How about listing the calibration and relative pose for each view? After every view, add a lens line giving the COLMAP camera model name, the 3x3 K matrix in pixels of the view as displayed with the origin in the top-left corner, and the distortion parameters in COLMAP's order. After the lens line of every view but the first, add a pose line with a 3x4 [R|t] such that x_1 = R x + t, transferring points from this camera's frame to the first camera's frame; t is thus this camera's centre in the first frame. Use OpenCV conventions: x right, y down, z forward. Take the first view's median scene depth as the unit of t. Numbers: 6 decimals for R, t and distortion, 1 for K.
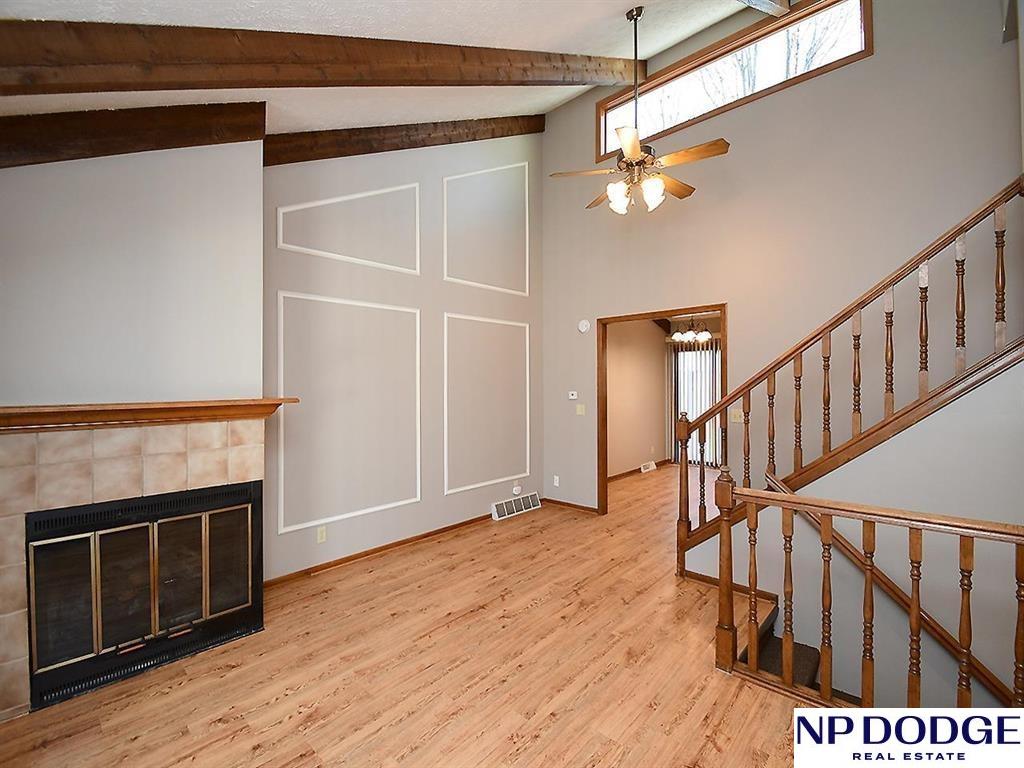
lens RADIAL K [[462.7, 0, 509.0], [0, 462.7, 382.7], [0, 0, 1]] dist [0.002965, -0.002687]
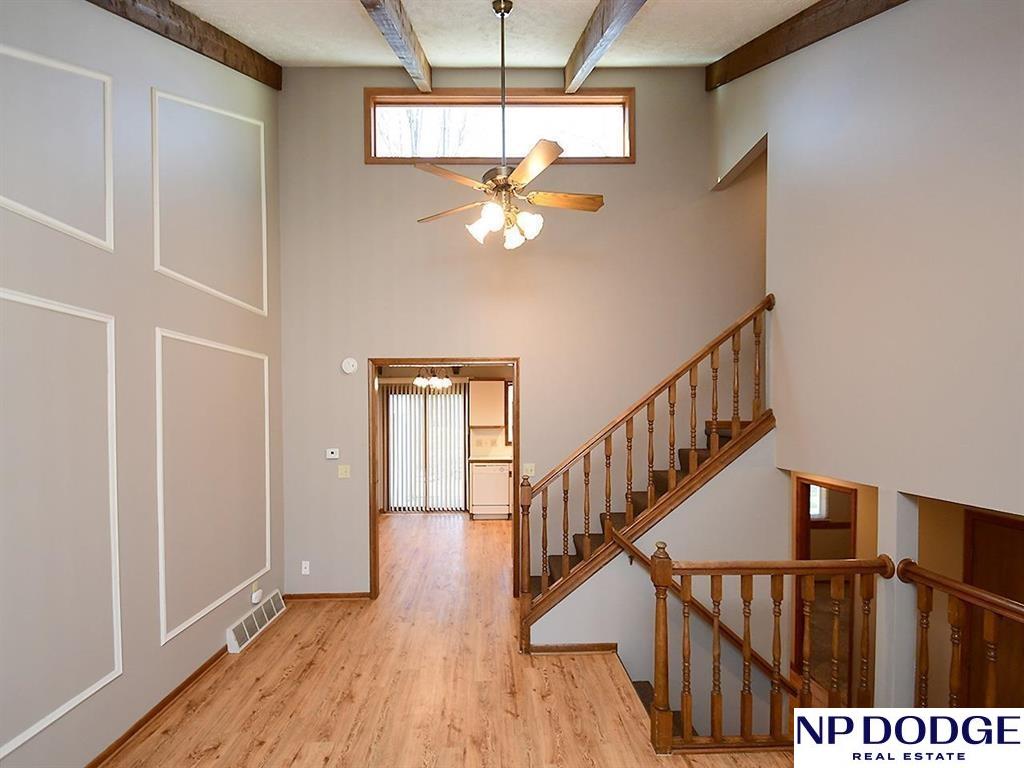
lens RADIAL K [[462.7, 0, 504.0], [0, 462.7, 419.9], [0, 0, 1]] dist [0.002965, -0.002687]
pose [[0.711016, -0.006646, 0.703144, -0.235847], [-0.002534, 0.999925, 0.012014, -0.045640], [-0.703171, -0.010324, 0.710946, 0.290999]]
